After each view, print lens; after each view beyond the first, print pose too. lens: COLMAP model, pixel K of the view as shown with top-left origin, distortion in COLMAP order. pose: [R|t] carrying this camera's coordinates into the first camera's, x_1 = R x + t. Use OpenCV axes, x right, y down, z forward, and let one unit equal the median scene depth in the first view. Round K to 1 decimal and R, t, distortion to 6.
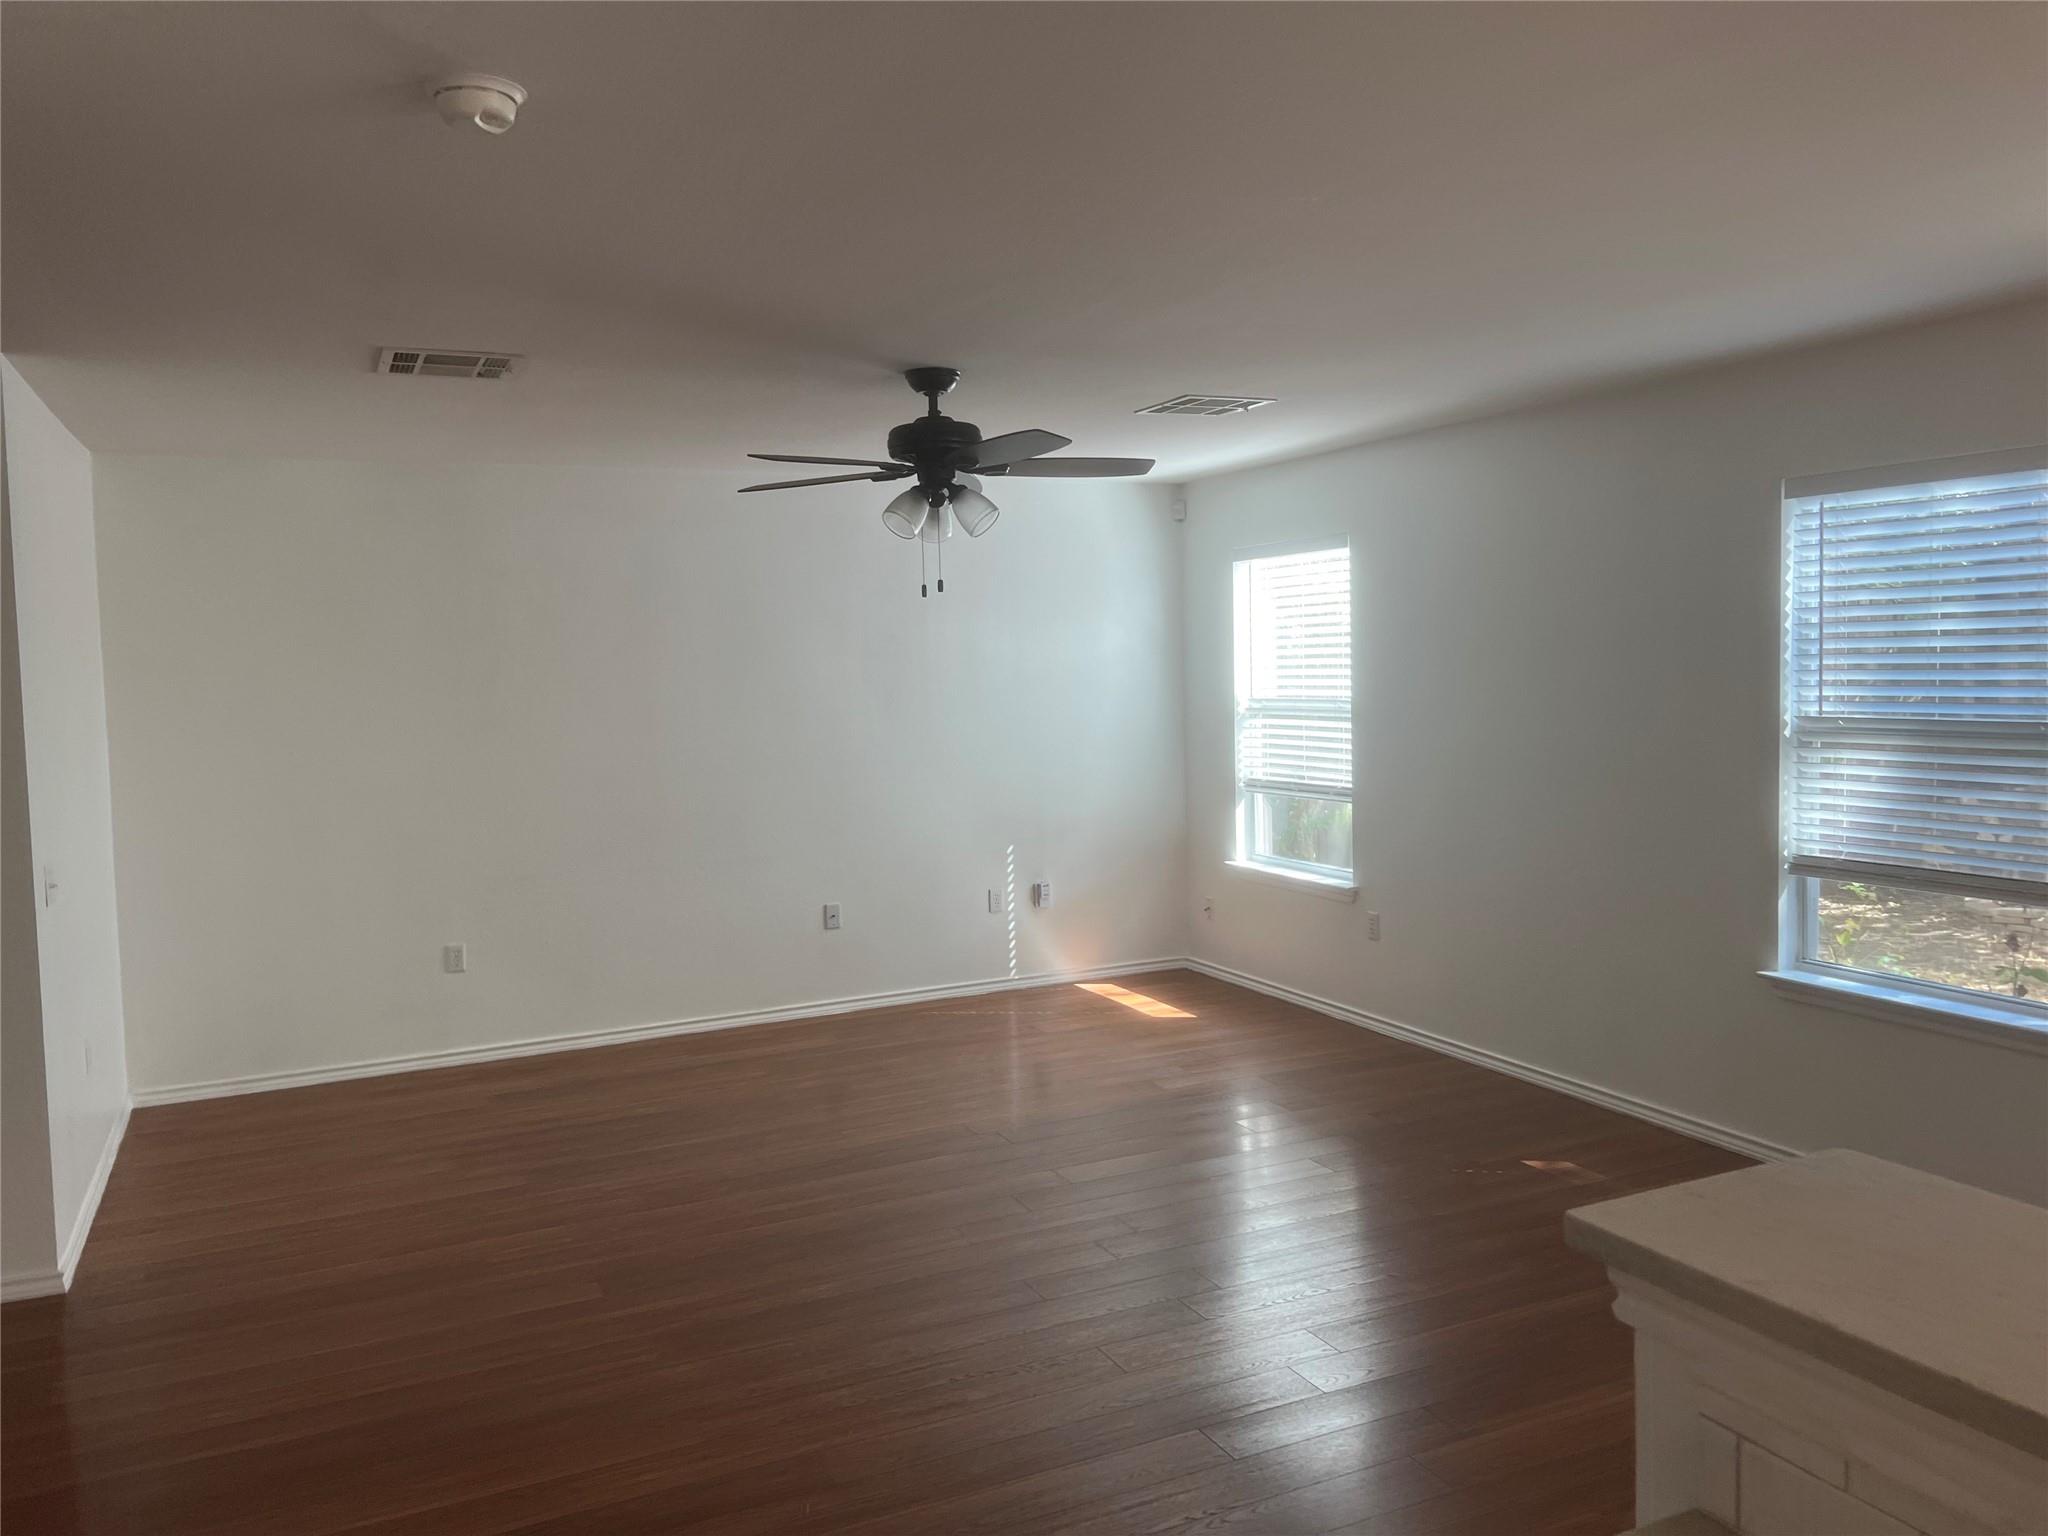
lens RADIAL K [[1524.0, 0, 1032.4], [0, 1524.0, 771.1], [0, 0, 1]] dist [0.042190, -0.055258]
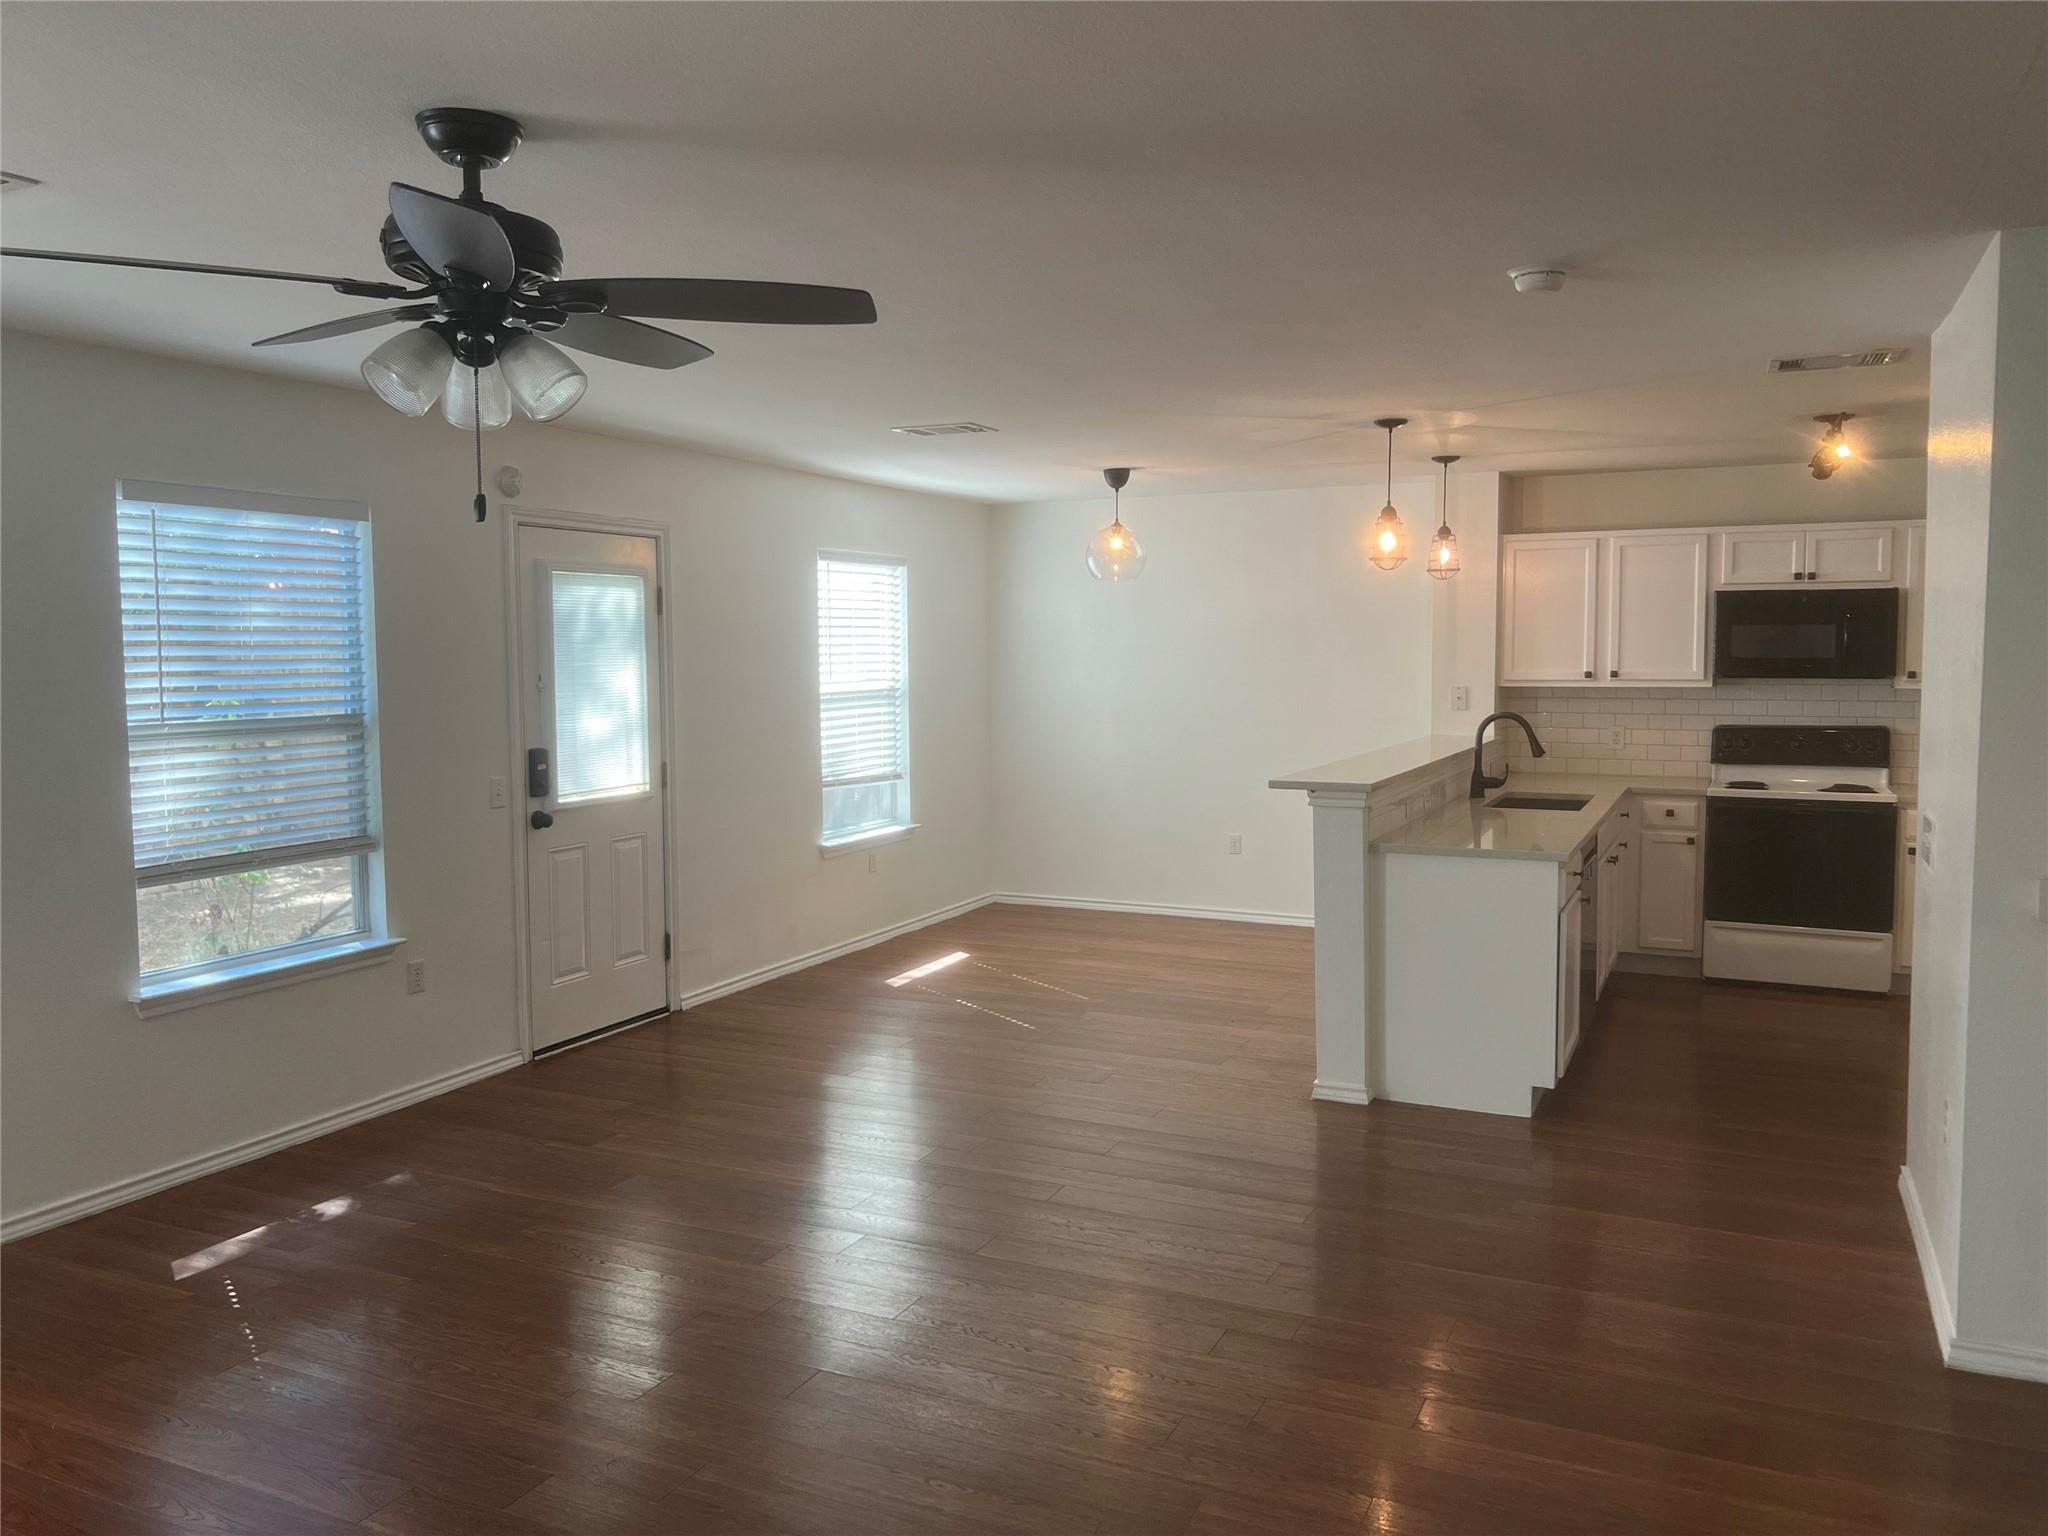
lens RADIAL K [[1524.0, 0, 1031.8], [0, 1524.0, 753.7], [0, 0, 1]] dist [0.042190, -0.055258]
pose [[-0.632548, -0.032494, 0.773840, -0.602758], [0.072111, 0.992309, 0.100612, -0.073903], [-0.771157, 0.119445, -0.625339, 1.161638]]
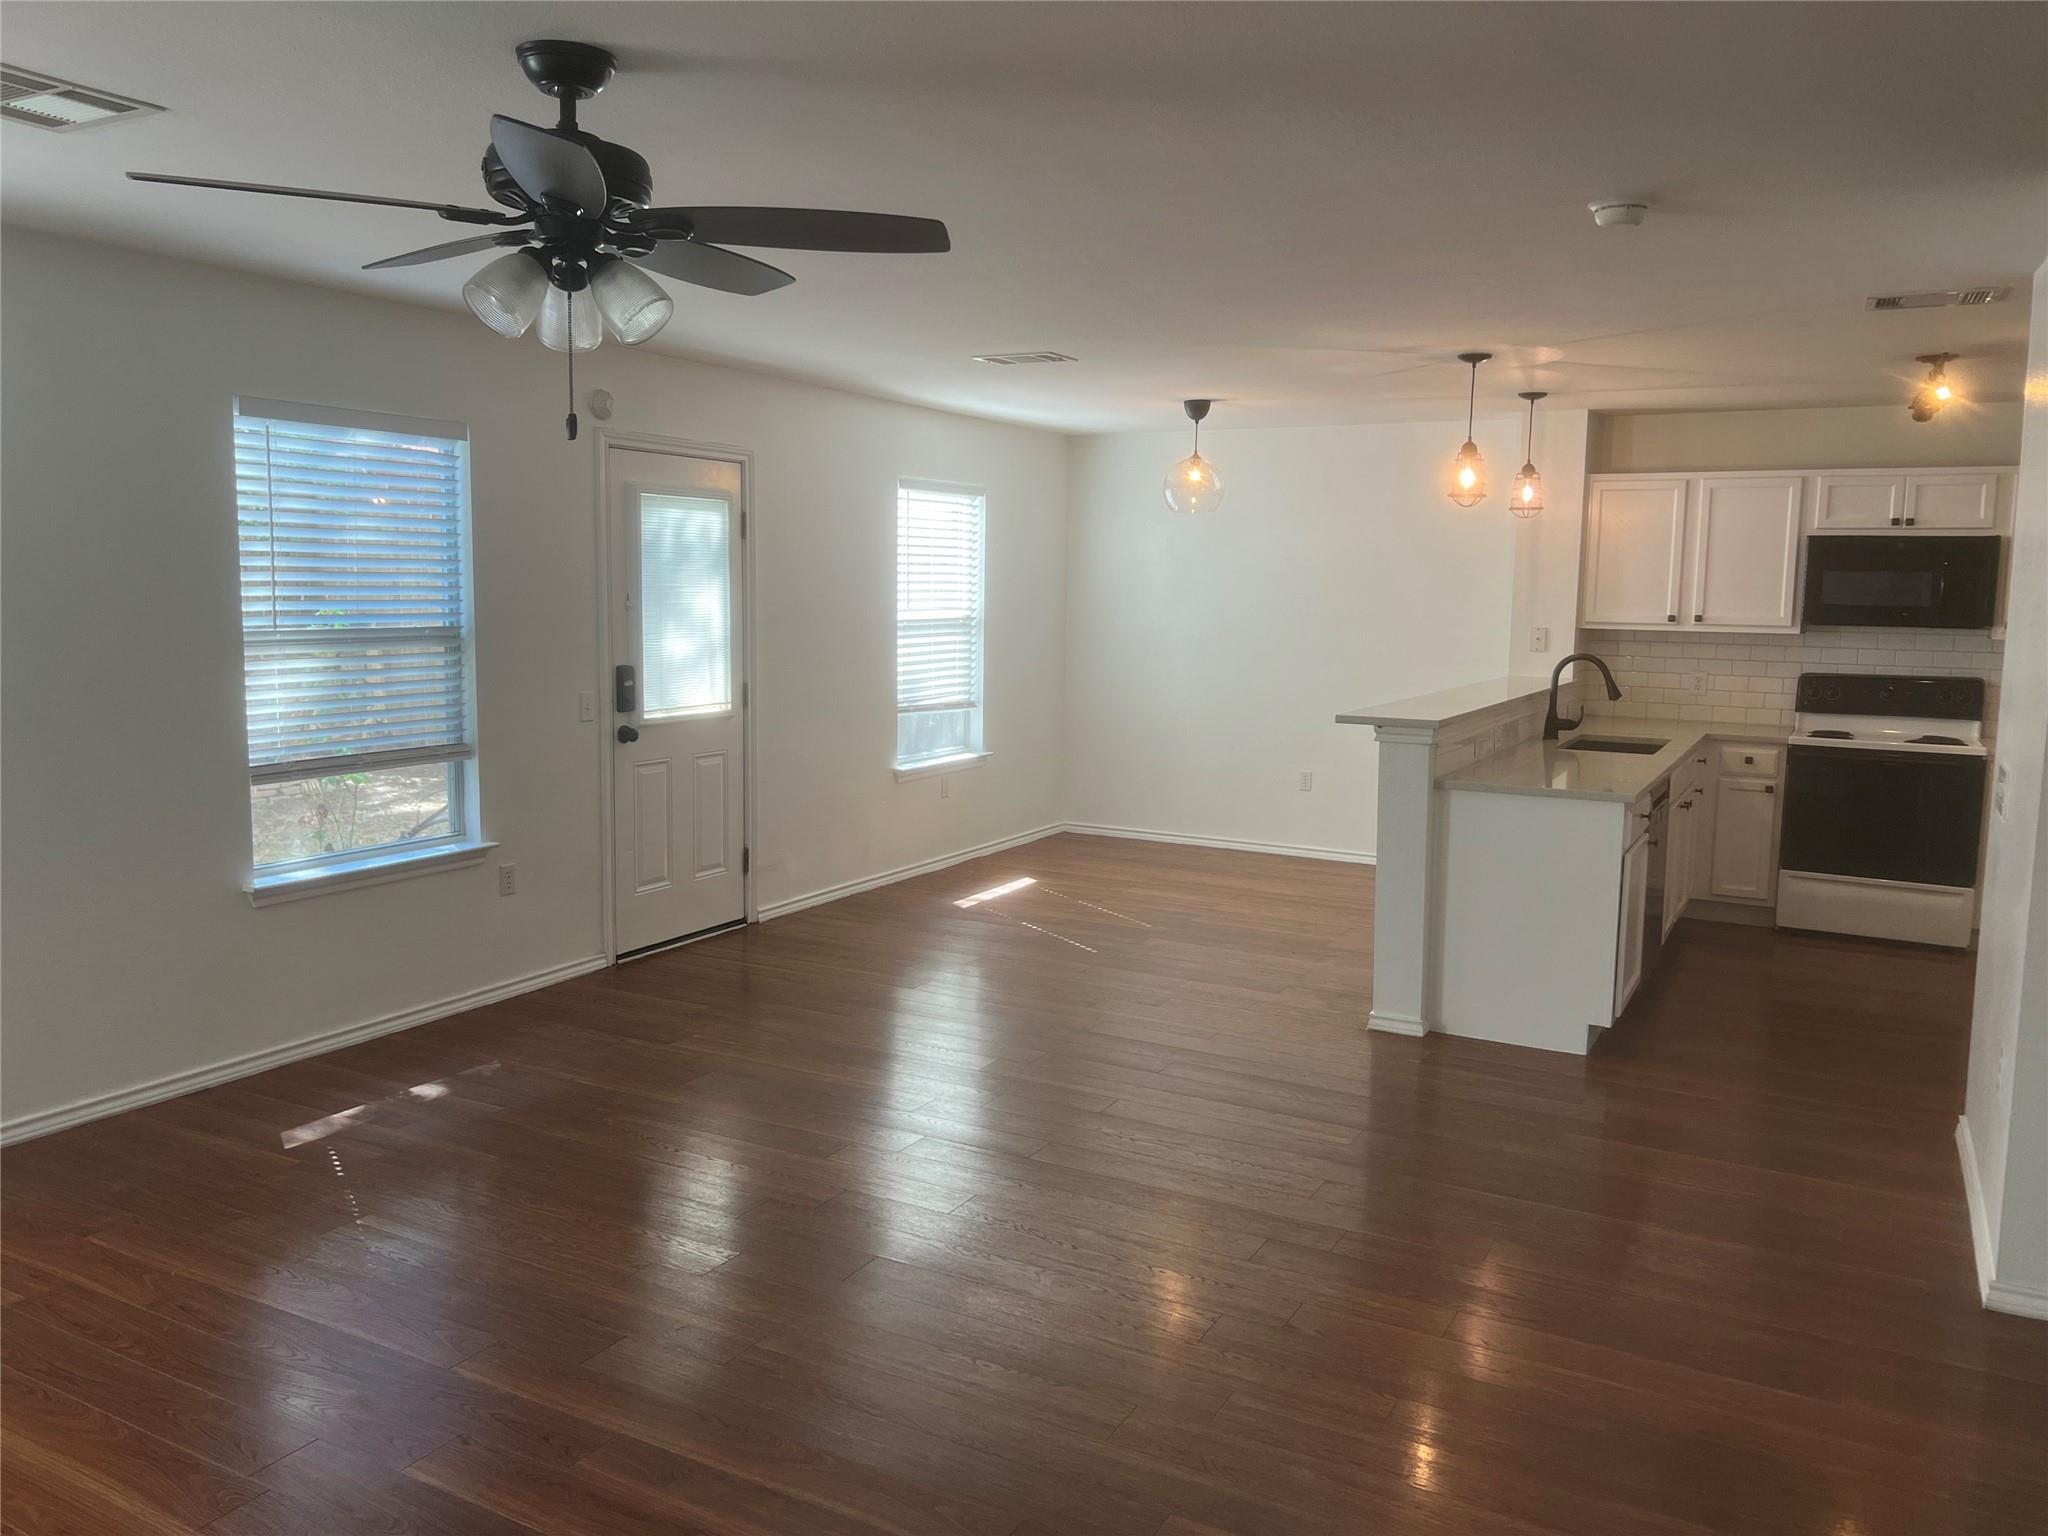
lens RADIAL K [[1524.0, 0, 1019.7], [0, 1524.0, 753.7], [0, 0, 1]] dist [0.042190, -0.055258]
pose [[-0.583683, -0.082954, 0.807733, -0.625321], [0.052300, 0.988861, 0.139349, -0.070109], [-0.810296, 0.123580, -0.572843, 1.169448]]
